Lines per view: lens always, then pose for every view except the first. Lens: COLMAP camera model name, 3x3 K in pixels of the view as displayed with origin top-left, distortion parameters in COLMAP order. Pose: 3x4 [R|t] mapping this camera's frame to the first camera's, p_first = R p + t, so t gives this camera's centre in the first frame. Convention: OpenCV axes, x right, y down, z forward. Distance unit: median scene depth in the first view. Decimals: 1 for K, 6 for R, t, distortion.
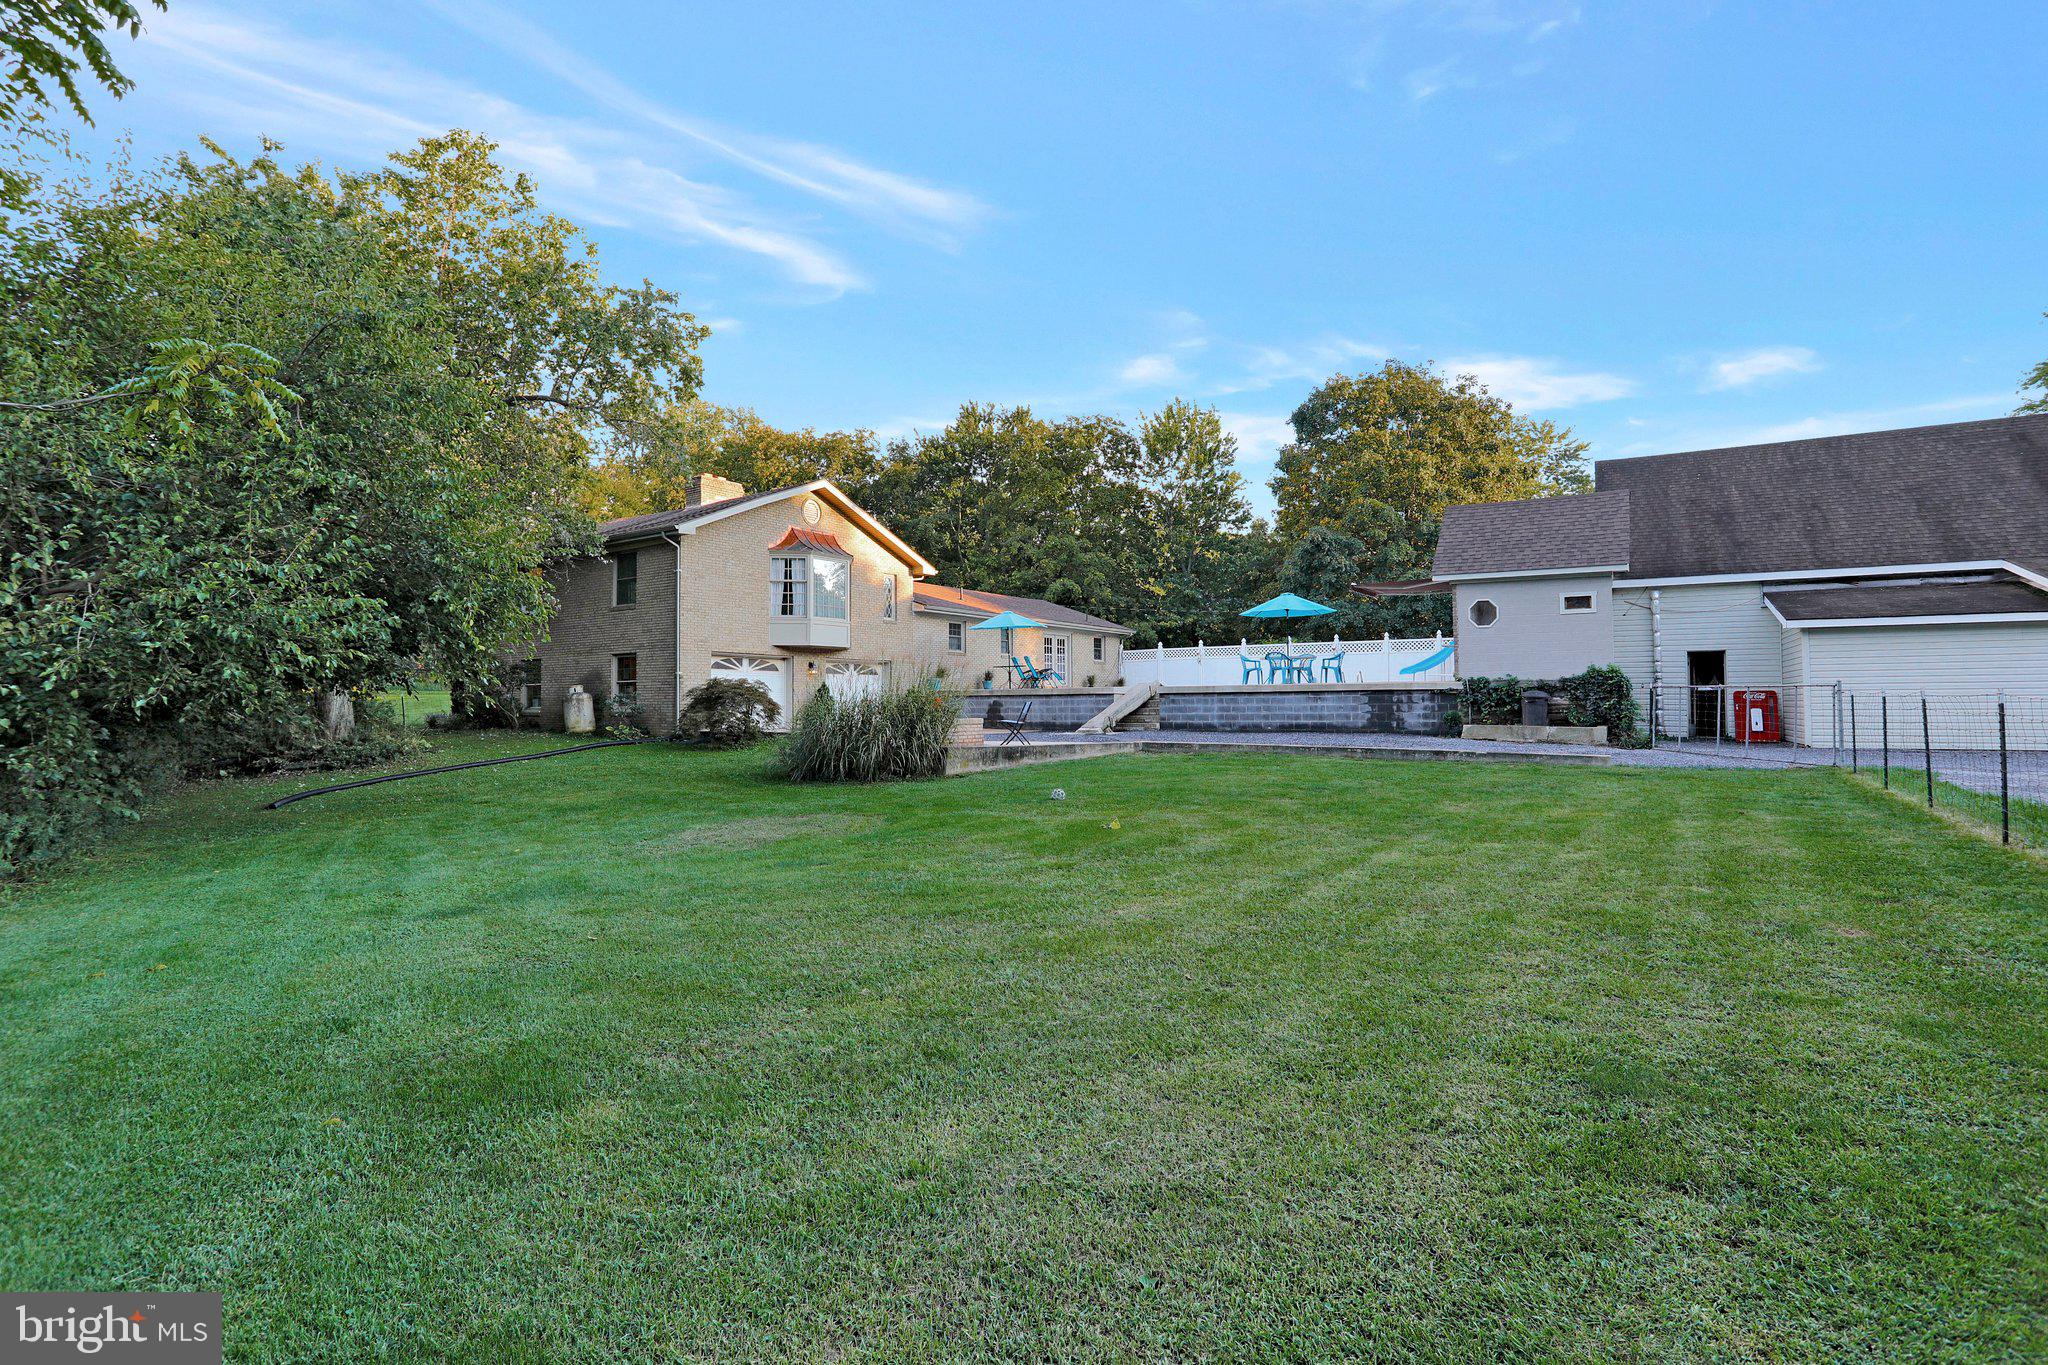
lens RADIAL K [[1024.4, 0, 973.7], [0, 1024.4, 696.5], [0, 0, 1]] dist [-0.052647, 0.019463]
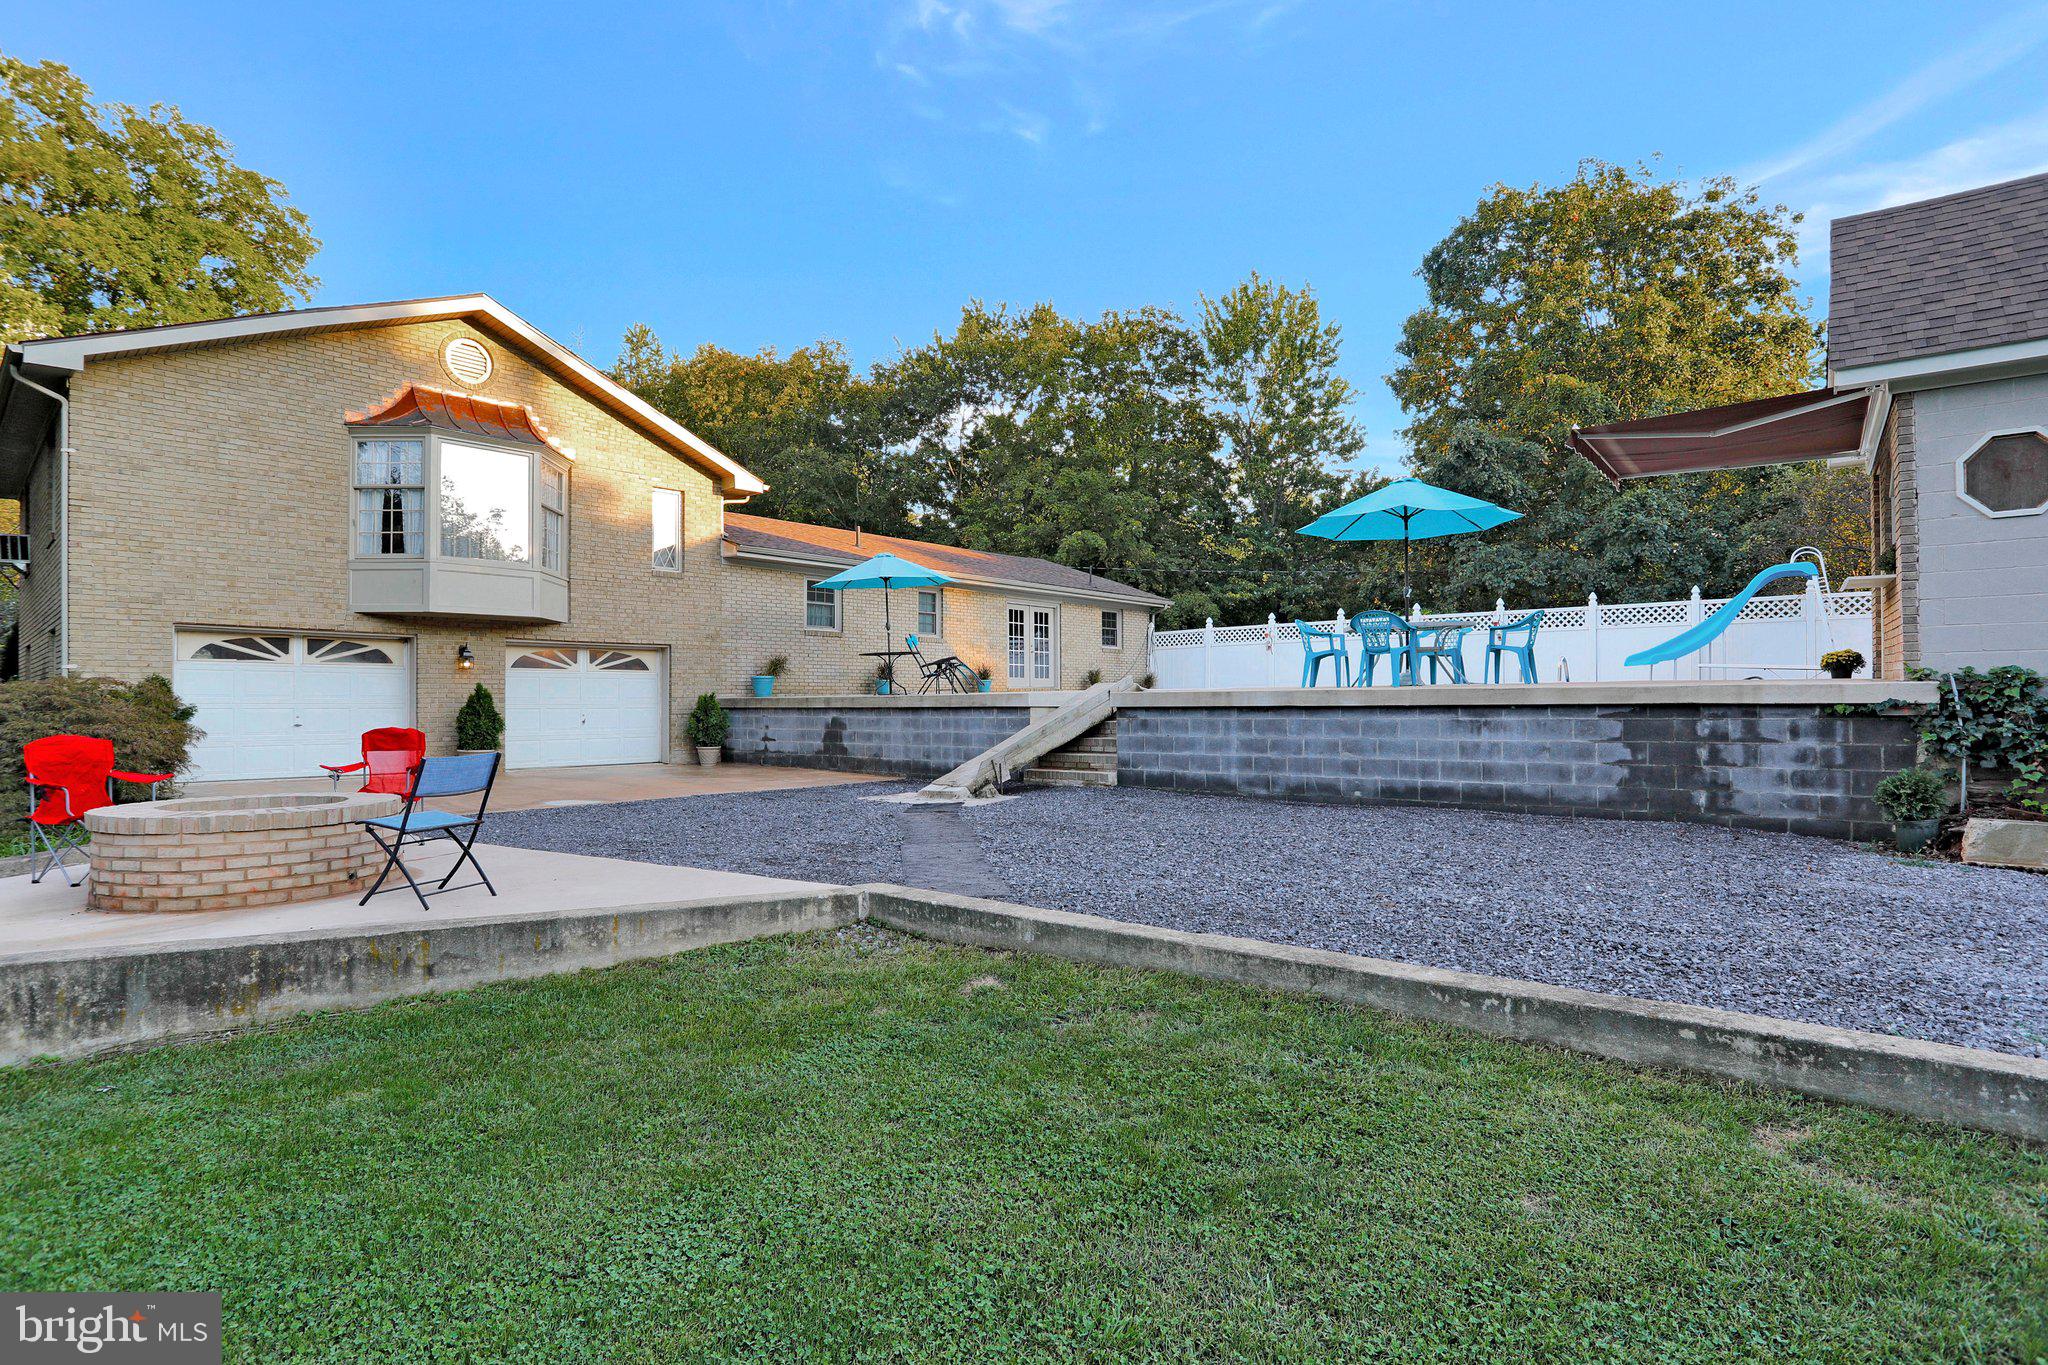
lens RADIAL K [[1024.4, 0, 990.8], [0, 1024.4, 702.7], [0, 0, 1]] dist [-0.052647, 0.019463]
pose [[0.994513, -0.000244, -0.104616, 0.166432], [0.001146, 0.999963, 0.008563, -0.008741], [0.104610, -0.008636, 0.994476, 0.516613]]
